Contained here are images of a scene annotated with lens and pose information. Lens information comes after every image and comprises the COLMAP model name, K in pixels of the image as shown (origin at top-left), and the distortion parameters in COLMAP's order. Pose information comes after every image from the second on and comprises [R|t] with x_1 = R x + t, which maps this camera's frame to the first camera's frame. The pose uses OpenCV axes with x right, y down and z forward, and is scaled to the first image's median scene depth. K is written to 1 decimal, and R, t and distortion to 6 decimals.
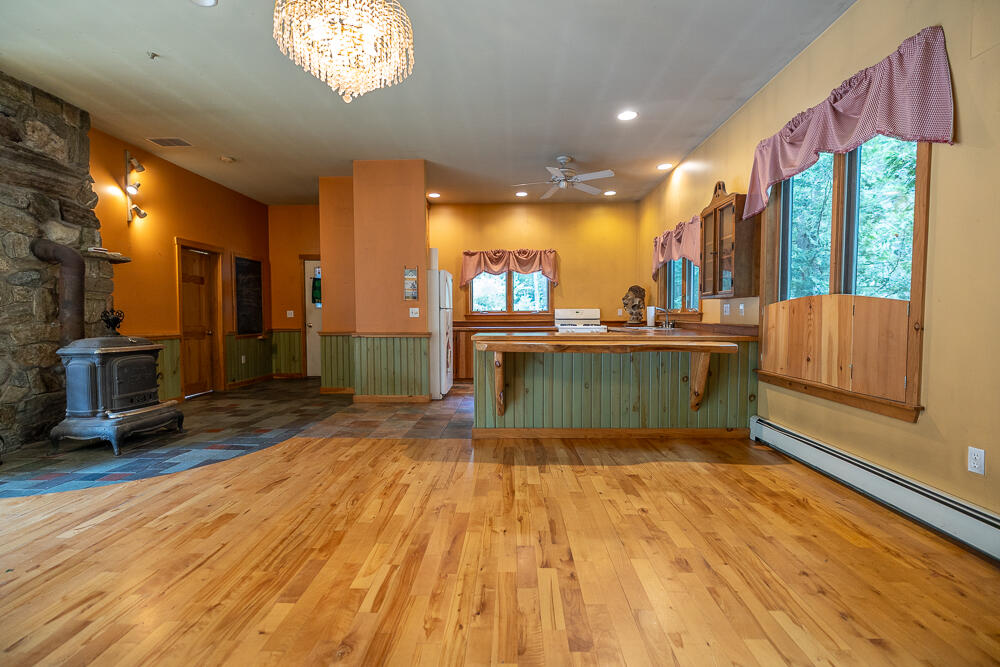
lens RADIAL K [[448.0, 0, 504.7], [0, 448.0, 333.0], [0, 0, 1]] dist [-0.000851, -0.000177]
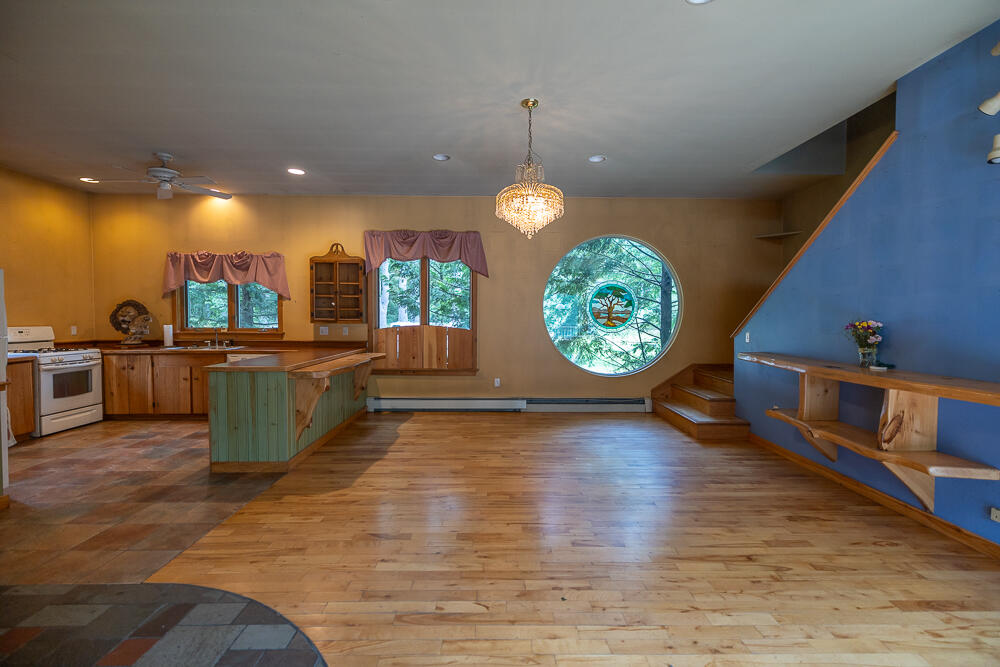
lens RADIAL K [[448.0, 0, 504.7], [0, 448.0, 333.0], [0, 0, 1]] dist [-0.000851, -0.000177]
pose [[-0.049497, -0.034147, 0.998190, -0.620226], [0.032190, 0.998842, 0.035765, -0.050776], [-0.998255, 0.033903, -0.048341, 0.332280]]
